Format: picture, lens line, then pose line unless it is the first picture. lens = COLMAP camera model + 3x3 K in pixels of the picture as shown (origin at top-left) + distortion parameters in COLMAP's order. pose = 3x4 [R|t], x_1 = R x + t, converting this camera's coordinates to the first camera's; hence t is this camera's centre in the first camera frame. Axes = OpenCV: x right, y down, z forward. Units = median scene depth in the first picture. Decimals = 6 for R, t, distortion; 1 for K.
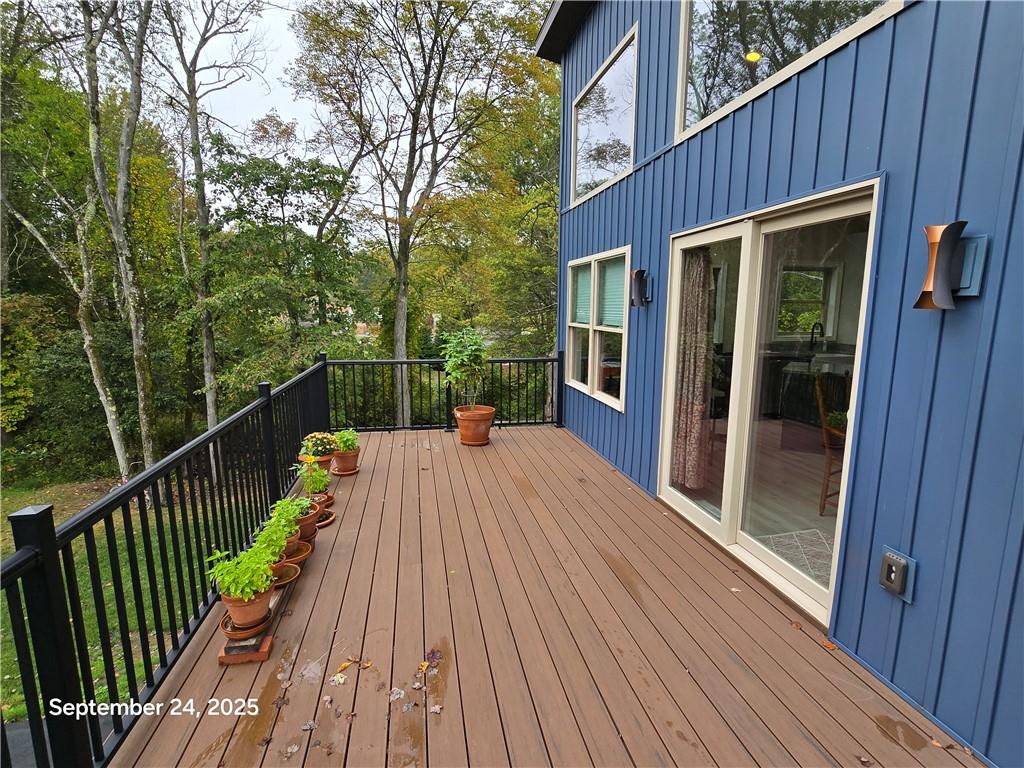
lens RADIAL K [[511.6, 0, 512.4], [0, 511.6, 391.2], [0, 0, 1]] dist [-0.006916, 0.002859]
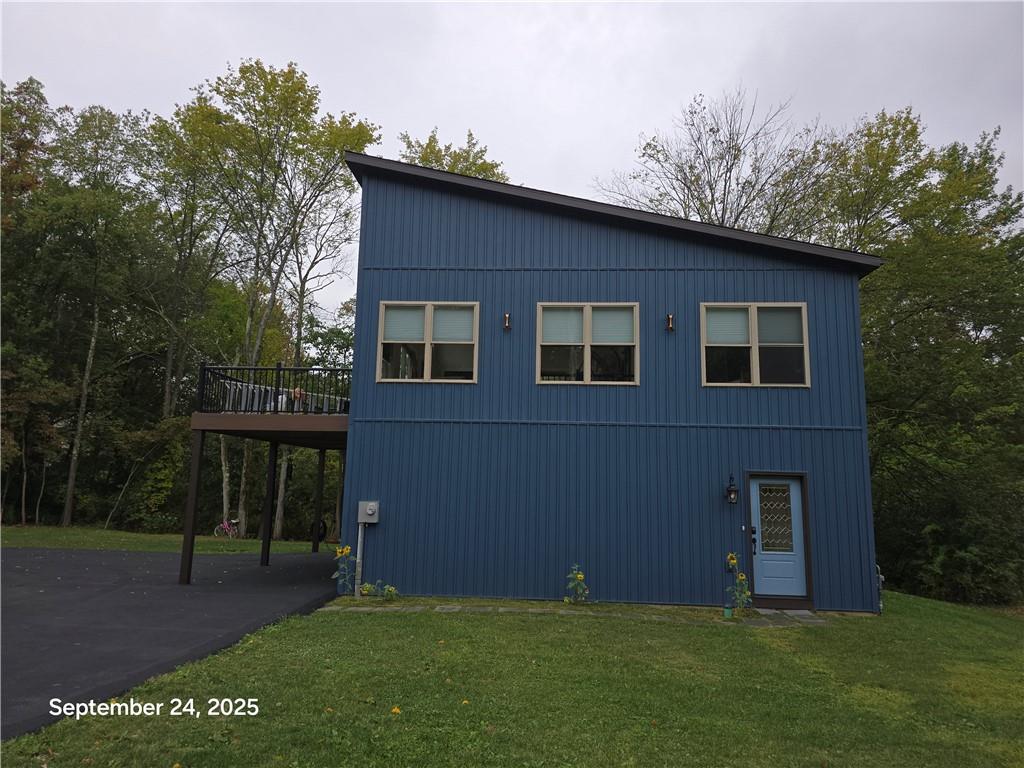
lens RADIAL K [[687.7, 0, 512.9], [0, 687.7, 380.5], [0, 0, 1]] dist [0.030629, -0.016901]
pose [[0.970802, -0.021812, -0.238887, 0.562167], [-0.054946, 0.949162, -0.309956, 0.338456], [0.233503, 0.314031, 0.920250, -0.809022]]
